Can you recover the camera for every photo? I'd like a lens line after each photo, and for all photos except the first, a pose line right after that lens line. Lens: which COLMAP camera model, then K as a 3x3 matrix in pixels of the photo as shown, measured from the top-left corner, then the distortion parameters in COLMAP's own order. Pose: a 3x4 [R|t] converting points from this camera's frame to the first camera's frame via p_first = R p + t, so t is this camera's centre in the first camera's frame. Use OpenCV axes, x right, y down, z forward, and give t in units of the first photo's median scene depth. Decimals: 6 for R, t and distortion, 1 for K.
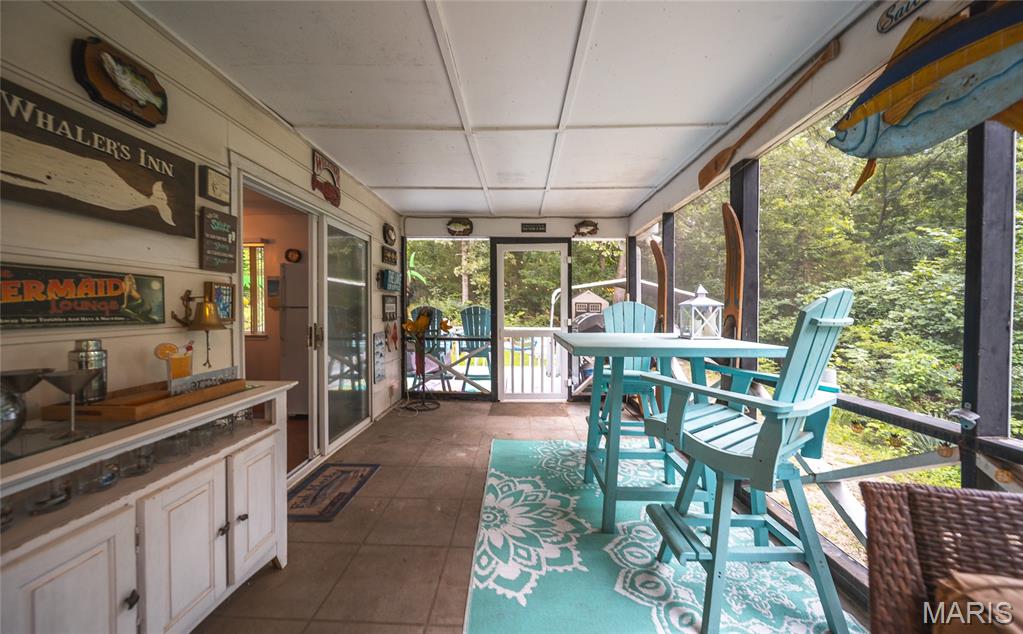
lens RADIAL K [[365.0, 0, 511.2], [0, 365.0, 310.1], [0, 0, 1]] dist [0.000746, 0.000027]
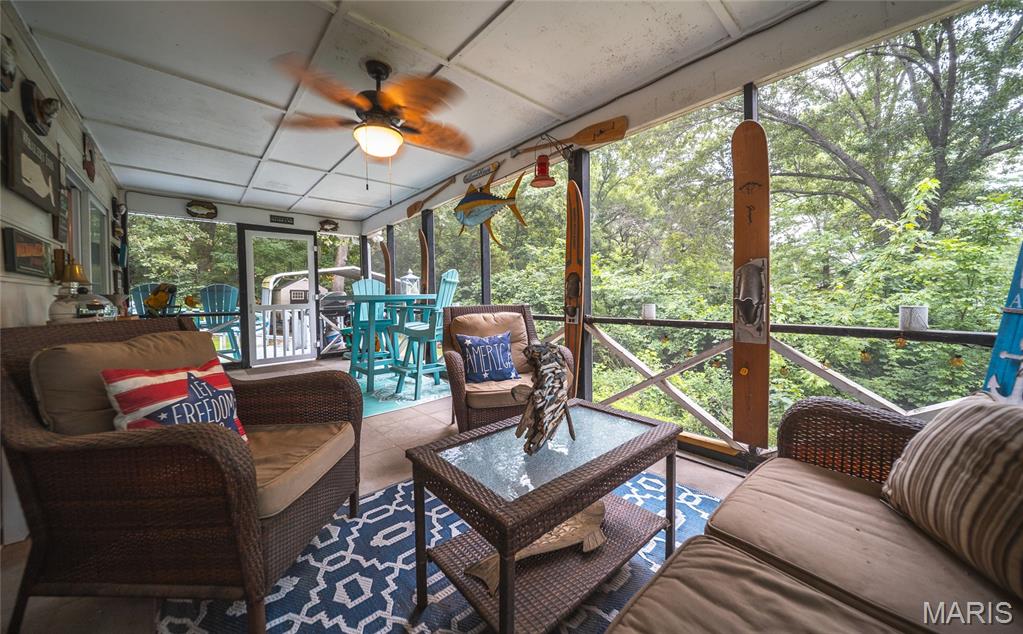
lens RADIAL K [[365.0, 0, 511.2], [0, 365.0, 310.1], [0, 0, 1]] dist [0.000746, 0.000027]
pose [[0.732619, -0.036305, 0.679670, -0.223561], [0.019679, 0.999289, 0.032166, 0.052989], [-0.680354, -0.010190, 0.732812, -0.429003]]
